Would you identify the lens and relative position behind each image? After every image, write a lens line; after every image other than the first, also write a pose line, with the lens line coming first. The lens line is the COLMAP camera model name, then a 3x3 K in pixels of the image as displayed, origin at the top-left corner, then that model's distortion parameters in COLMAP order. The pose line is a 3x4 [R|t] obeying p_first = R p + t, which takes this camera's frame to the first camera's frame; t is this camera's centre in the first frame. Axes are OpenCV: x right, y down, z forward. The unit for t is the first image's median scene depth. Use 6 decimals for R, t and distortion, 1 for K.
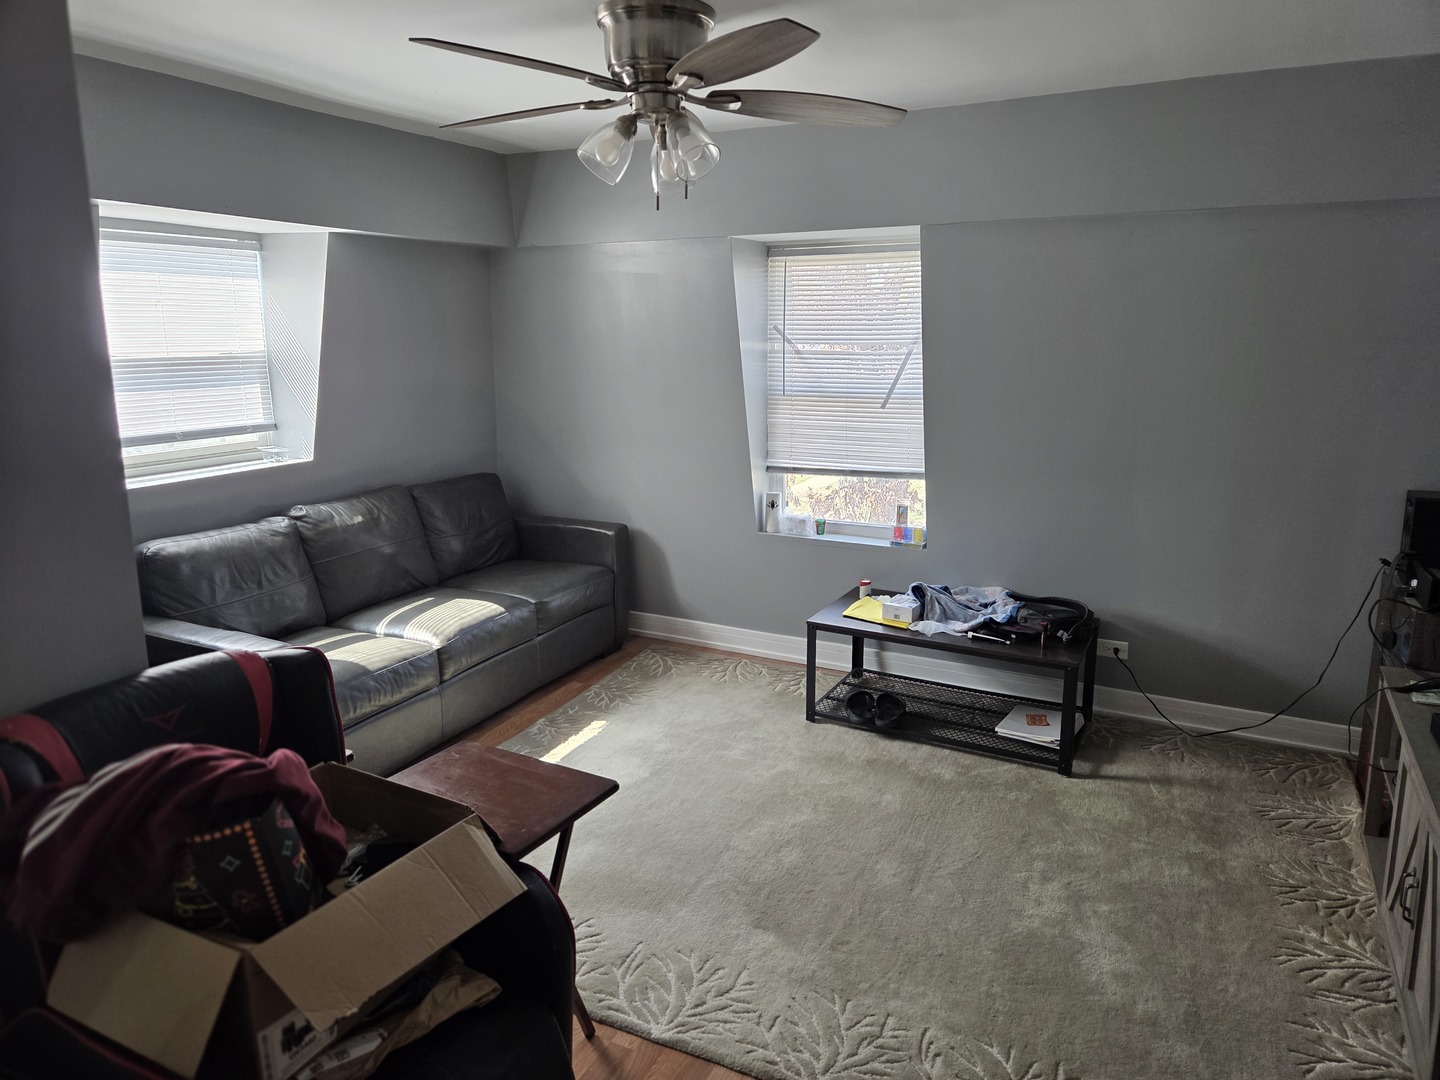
lens RADIAL K [[970.2, 0, 721.6], [0, 970.2, 533.0], [0, 0, 1]] dist [-0.005298, -0.019867]
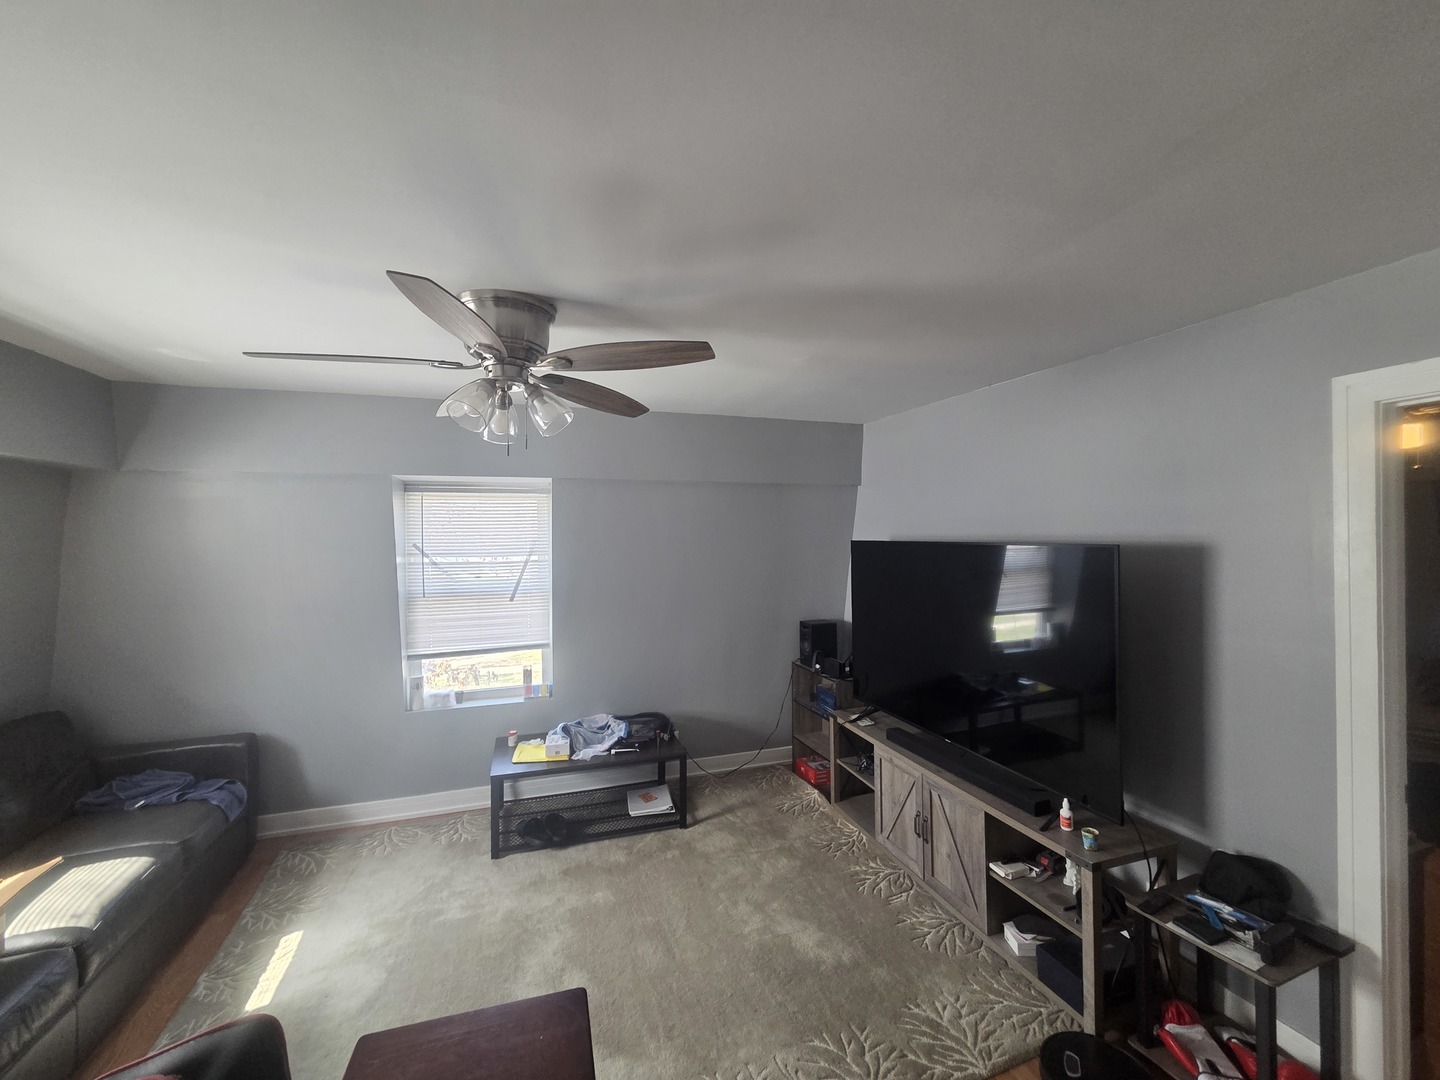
lens RADIAL K [[593.1, 0, 719.6], [0, 593.1, 537.2], [0, 0, 1]] dist [-0.004121, -0.000967]
pose [[0.683000, -0.007097, 0.730384, -0.269574], [0.157875, 0.977750, -0.138131, -0.058417], [-0.713152, 0.209653, 0.668924, 0.216274]]
